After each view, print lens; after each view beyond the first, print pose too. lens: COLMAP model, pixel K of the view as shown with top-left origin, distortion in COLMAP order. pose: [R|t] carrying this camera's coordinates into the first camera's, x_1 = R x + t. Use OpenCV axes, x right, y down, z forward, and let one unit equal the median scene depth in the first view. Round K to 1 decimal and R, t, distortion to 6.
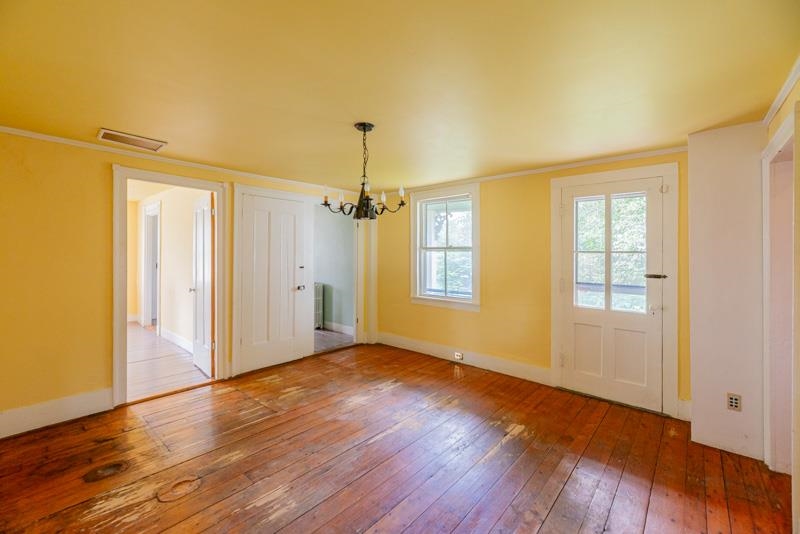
lens RADIAL K [[332.9, 0, 408.1], [0, 332.9, 253.9], [0, 0, 1]] dist [-0.001582, -0.000358]
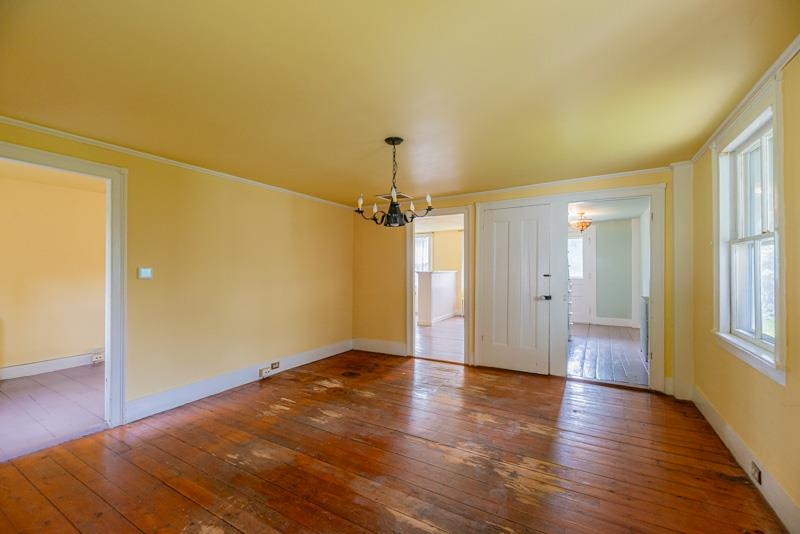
lens RADIAL K [[332.9, 0, 400.7], [0, 332.9, 266.2], [0, 0, 1]] dist [-0.001582, -0.000358]
pose [[0.189054, -0.019437, -0.981774, 0.696847], [0.008650, 0.999798, -0.018128, 0.038543], [0.981929, -0.005065, 0.189184, 0.599572]]
